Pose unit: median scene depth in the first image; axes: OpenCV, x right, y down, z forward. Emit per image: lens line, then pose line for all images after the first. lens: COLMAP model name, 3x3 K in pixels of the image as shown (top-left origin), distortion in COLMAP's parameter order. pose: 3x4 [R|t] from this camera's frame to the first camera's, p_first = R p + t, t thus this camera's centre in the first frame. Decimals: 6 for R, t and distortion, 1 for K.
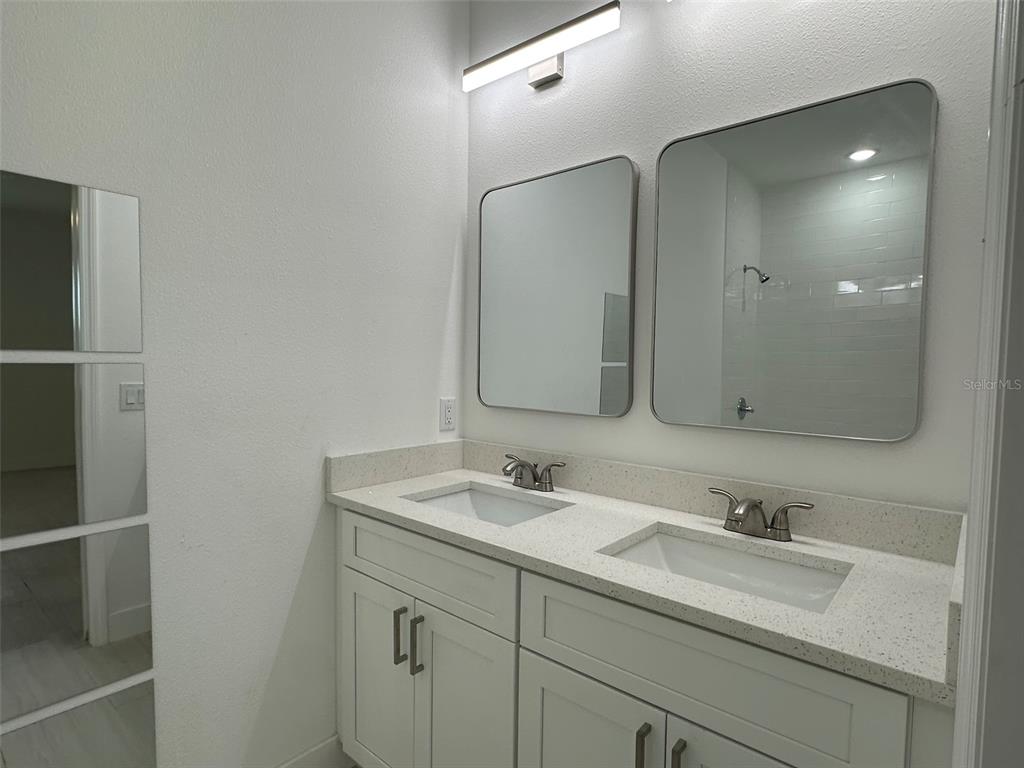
lens RADIAL K [[545.5, 0, 513.7], [0, 545.5, 385.7], [0, 0, 1]] dist [-0.003646, 0.000330]
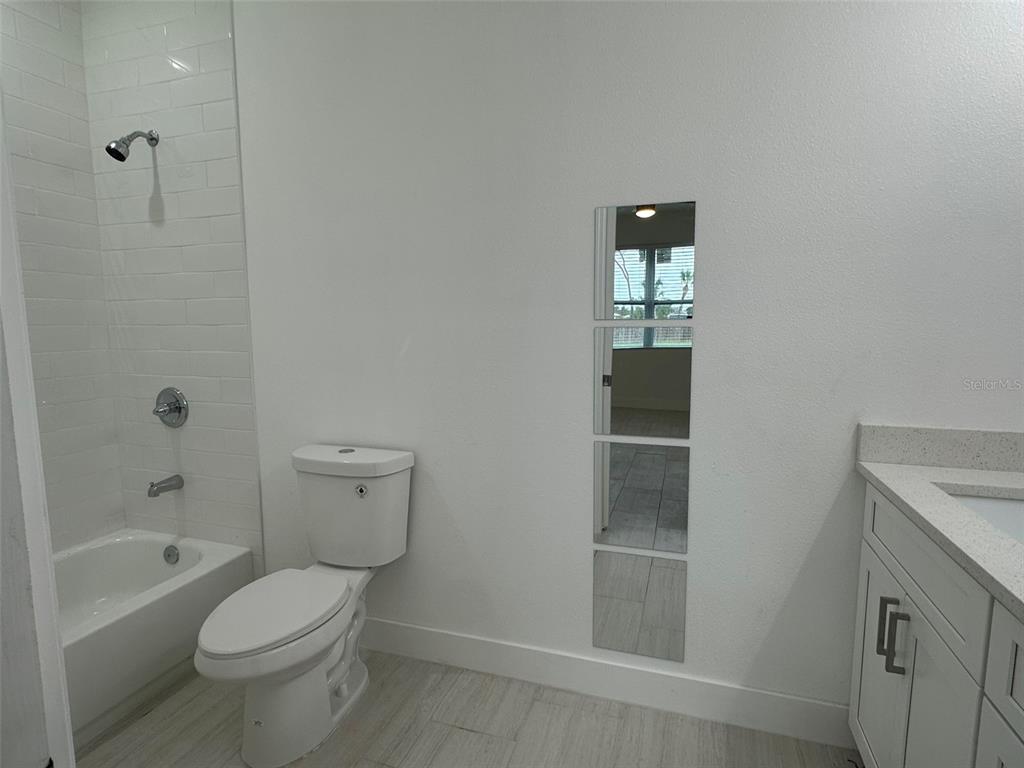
lens RADIAL K [[545.5, 0, 513.7], [0, 545.5, 385.7], [0, 0, 1]] dist [-0.003646, 0.000330]
pose [[0.369955, 0.088411, -0.924833, 0.370241], [-0.032484, 0.996084, 0.082228, 0.005603], [0.928482, -0.000379, 0.371378, 0.090130]]
